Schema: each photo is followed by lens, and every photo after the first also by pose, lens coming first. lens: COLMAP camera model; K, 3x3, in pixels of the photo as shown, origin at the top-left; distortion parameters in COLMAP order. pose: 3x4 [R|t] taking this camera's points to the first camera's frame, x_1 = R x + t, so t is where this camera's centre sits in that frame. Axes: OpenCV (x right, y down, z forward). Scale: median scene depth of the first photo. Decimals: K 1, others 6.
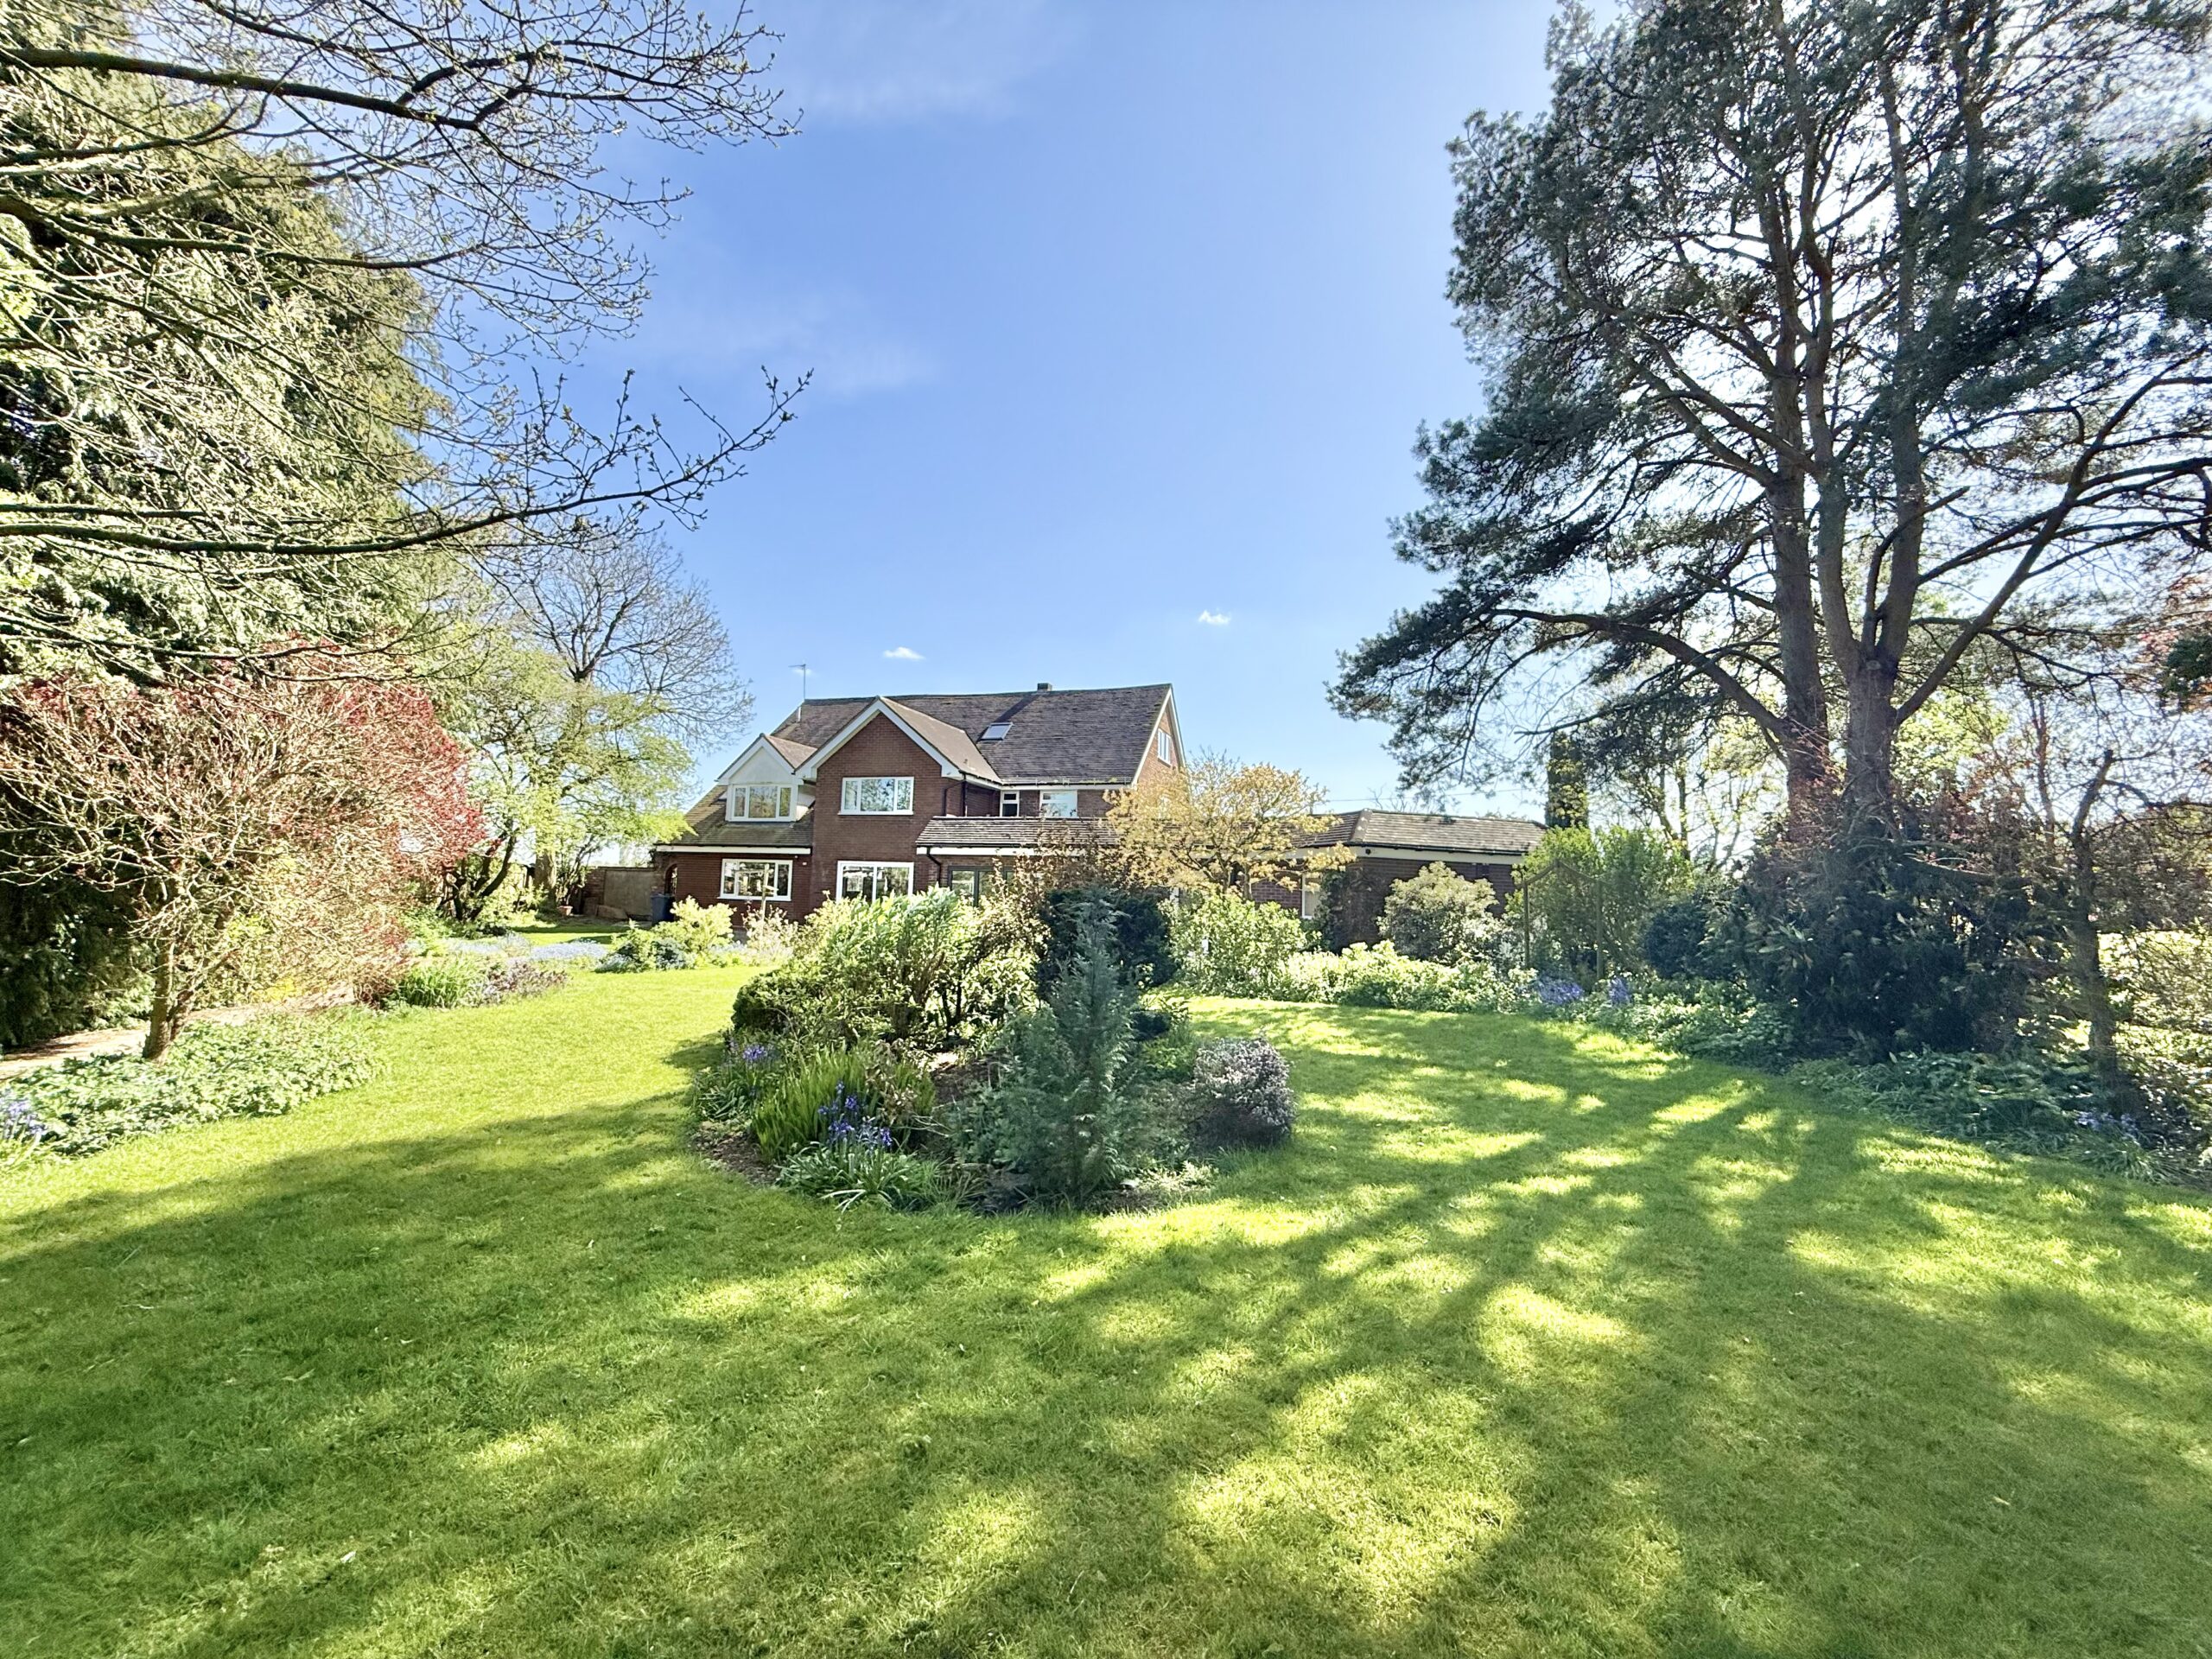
lens RADIAL K [[885.3, 0, 1100.9], [0, 885.3, 826.0], [0, 0, 1]] dist [-0.001247, -0.000397]
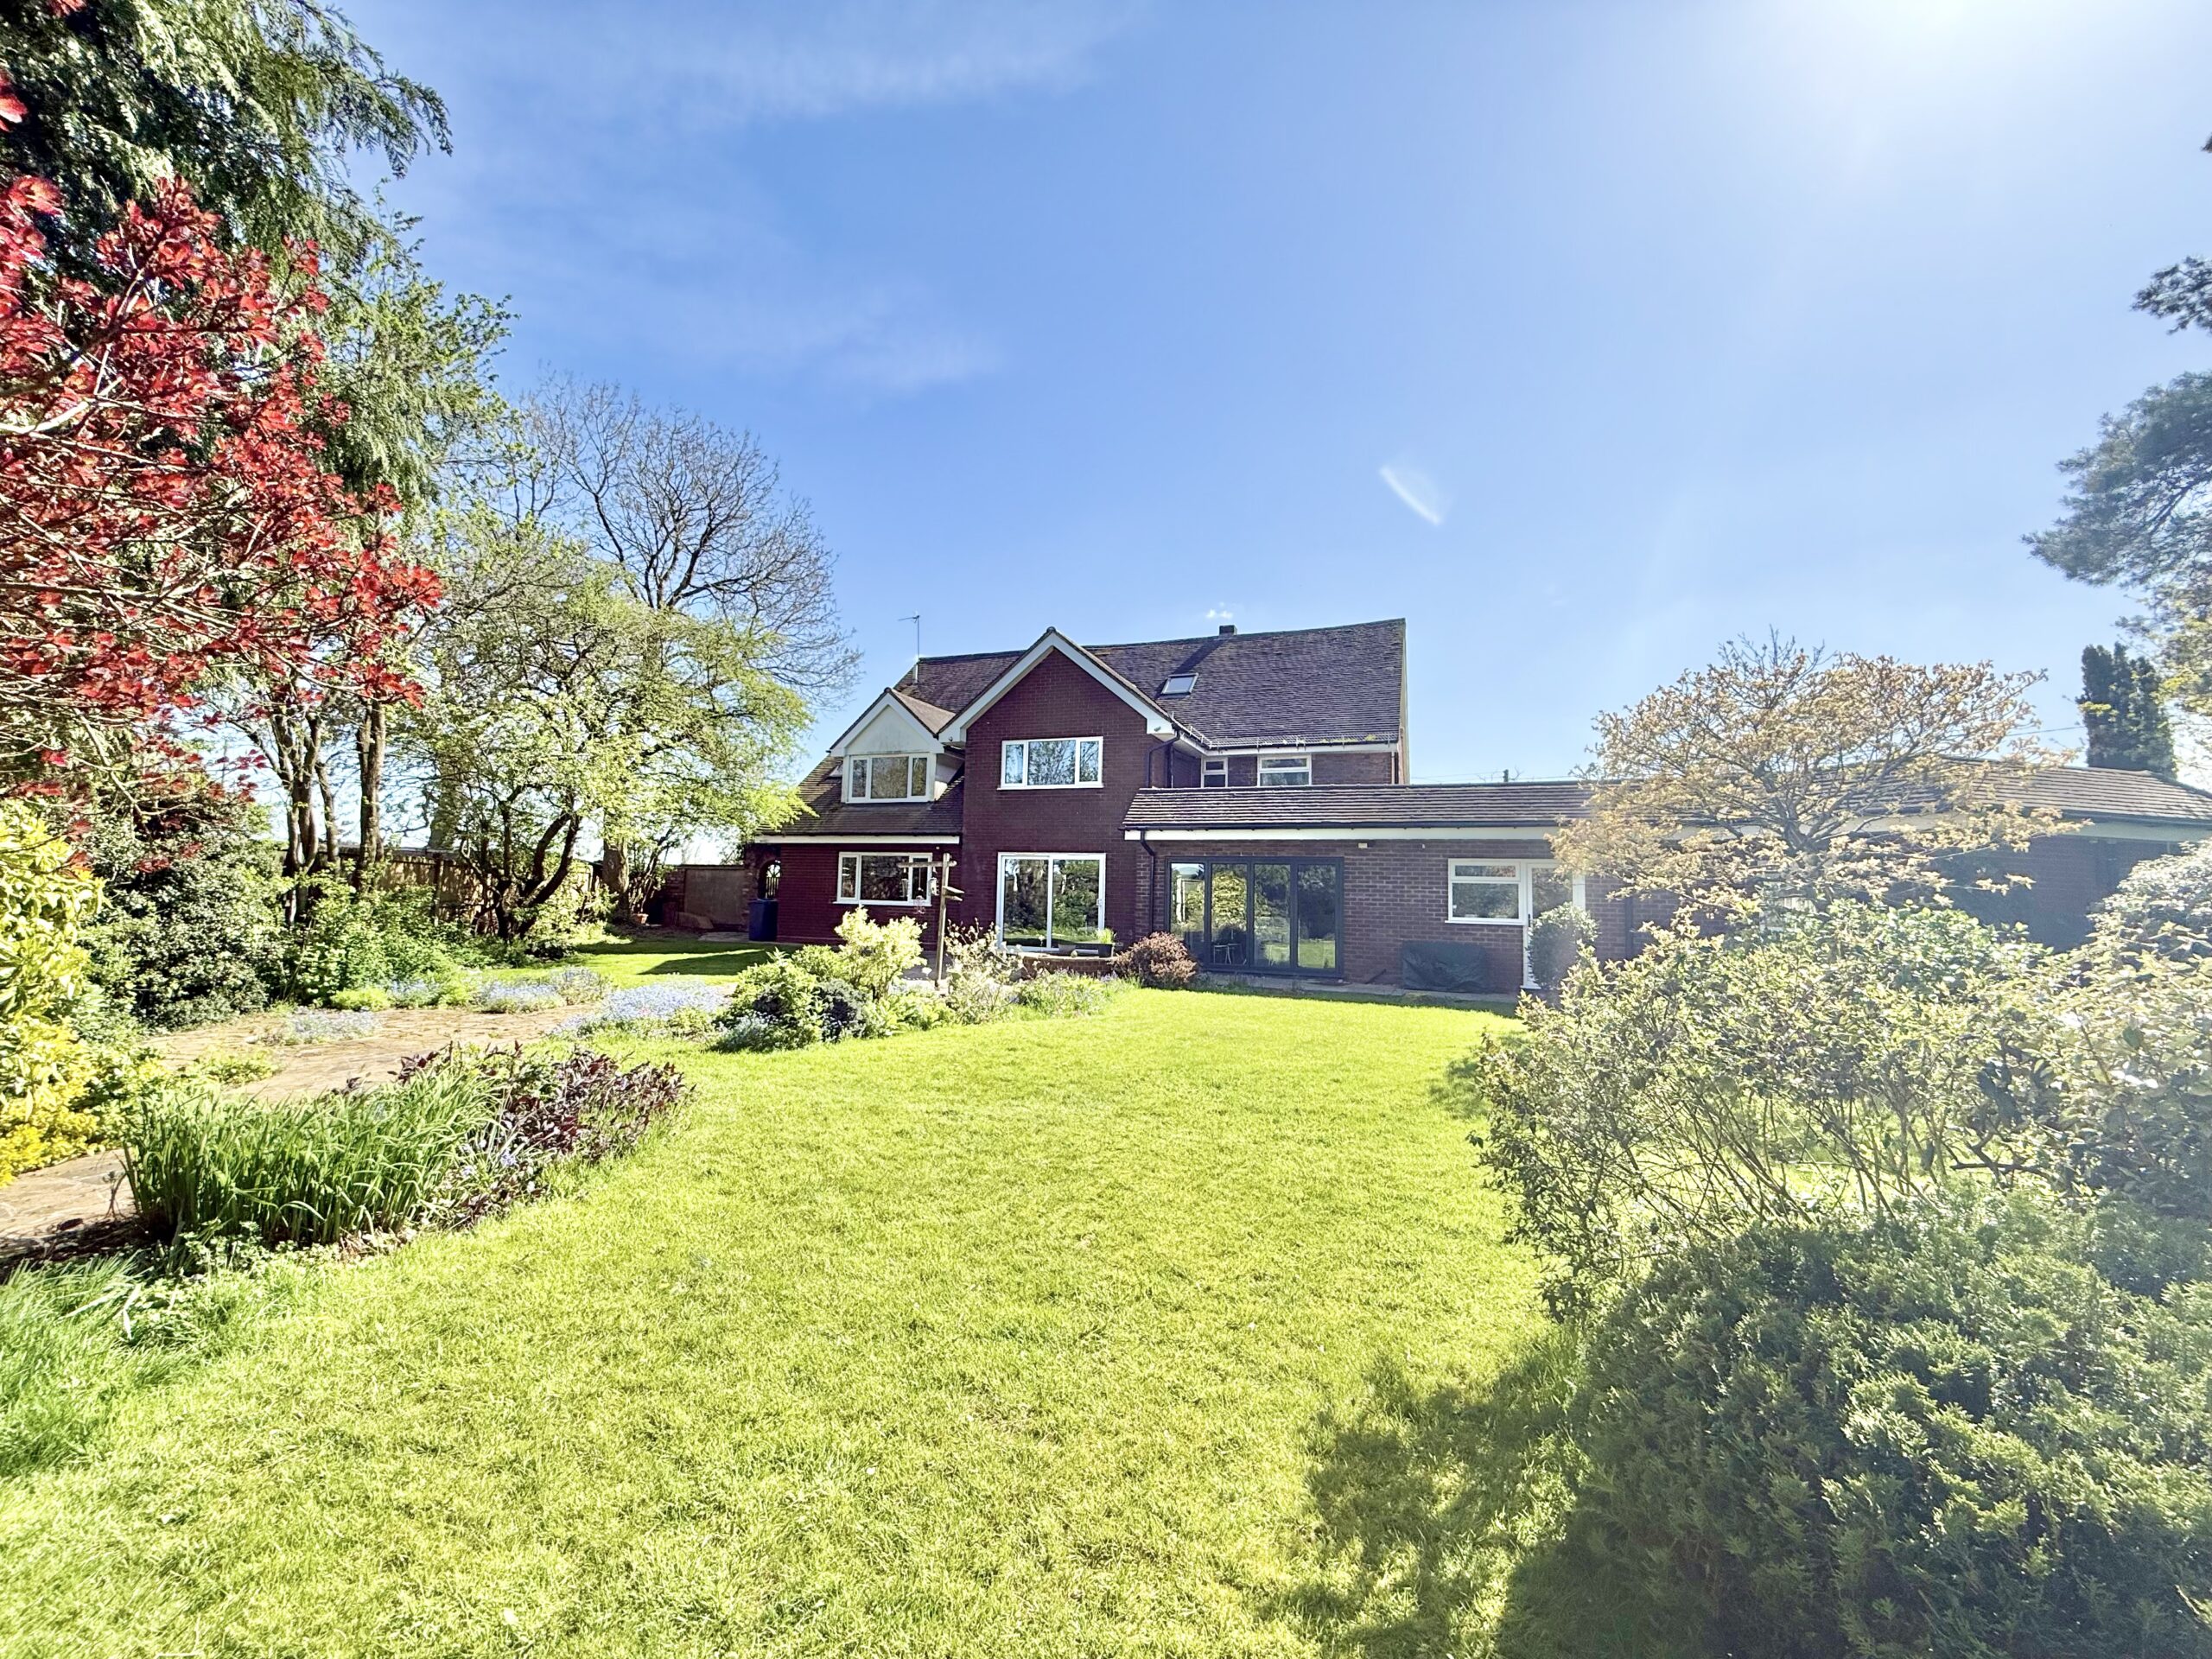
lens RADIAL K [[885.3, 0, 1104.7], [0, 885.3, 824.8], [0, 0, 1]] dist [-0.001247, -0.000397]
pose [[0.998675, -0.011834, -0.050074, -0.174815], [0.011892, 0.999929, 0.000850, 0.017426], [0.050061, -0.001444, 0.998745, 0.268296]]
